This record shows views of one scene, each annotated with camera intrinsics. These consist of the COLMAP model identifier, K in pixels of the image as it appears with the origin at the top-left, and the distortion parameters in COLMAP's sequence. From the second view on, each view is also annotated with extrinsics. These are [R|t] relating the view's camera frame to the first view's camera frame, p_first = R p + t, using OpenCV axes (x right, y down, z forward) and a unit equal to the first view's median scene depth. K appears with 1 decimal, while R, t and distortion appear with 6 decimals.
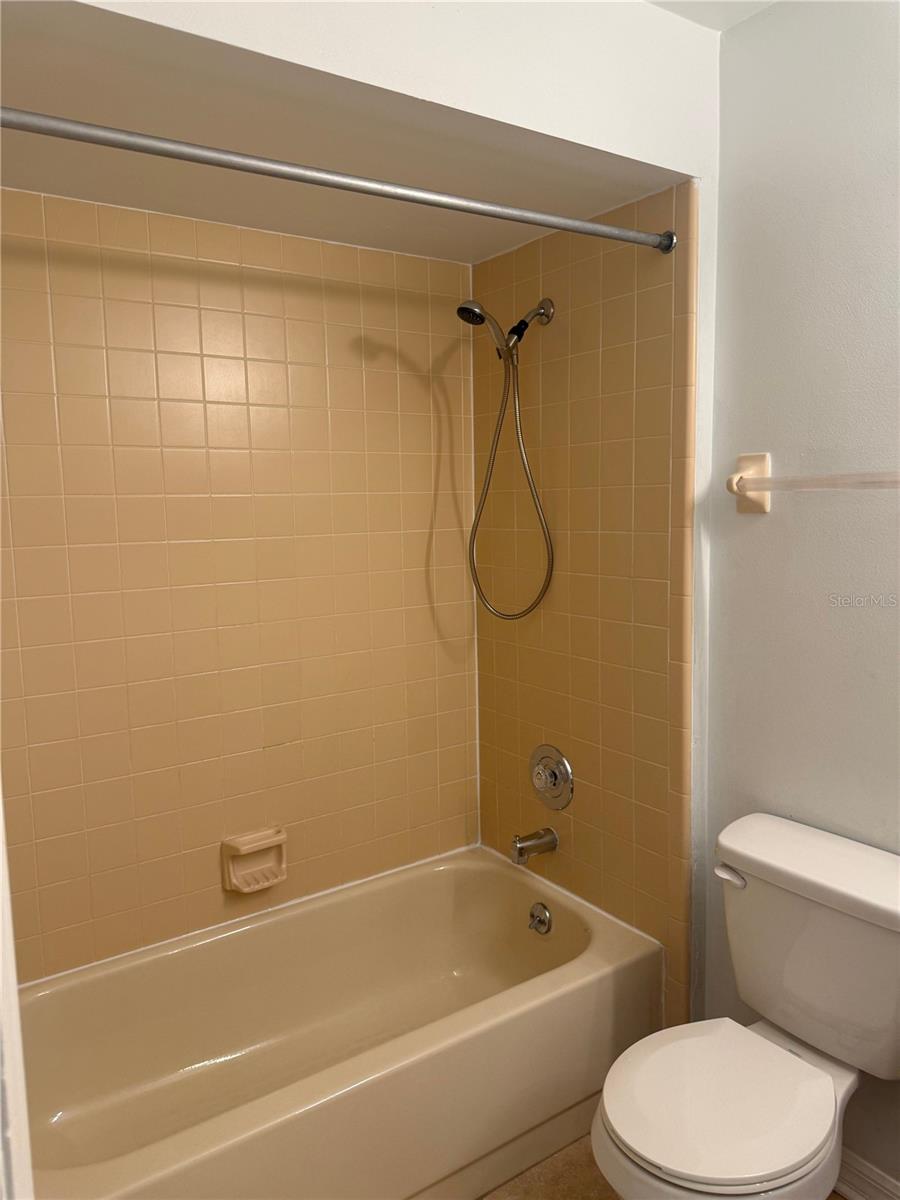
lens RADIAL K [[851.2, 0, 438.0], [0, 851.2, 593.0], [0, 0, 1]] dist [0.042967, -0.058263]
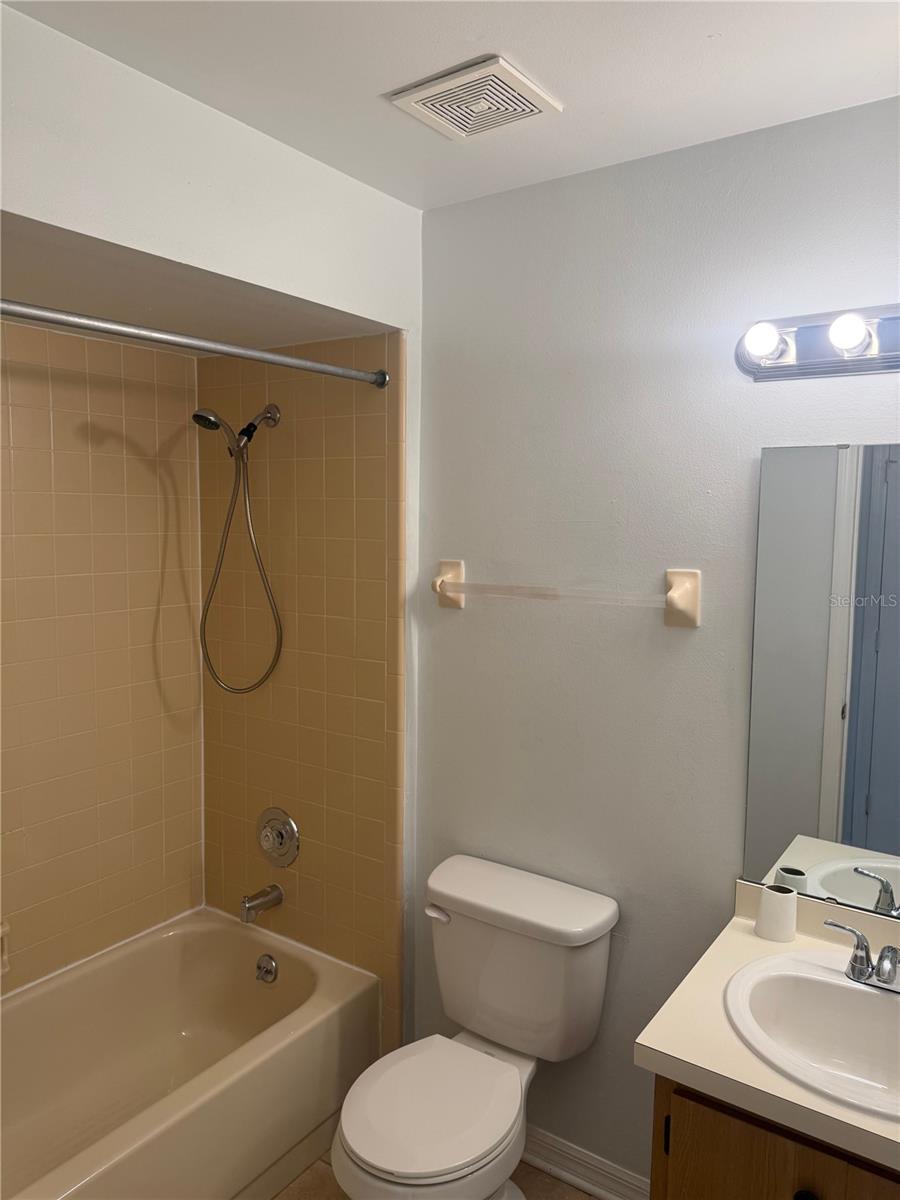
lens RADIAL K [[851.2, 0, 441.3], [0, 851.2, 604.7], [0, 0, 1]] dist [0.042967, -0.058263]
pose [[0.936585, -0.003643, 0.350423, -0.064341], [0.009800, 0.999827, -0.015796, -0.074089], [-0.350305, 0.018229, 0.936458, -0.117675]]
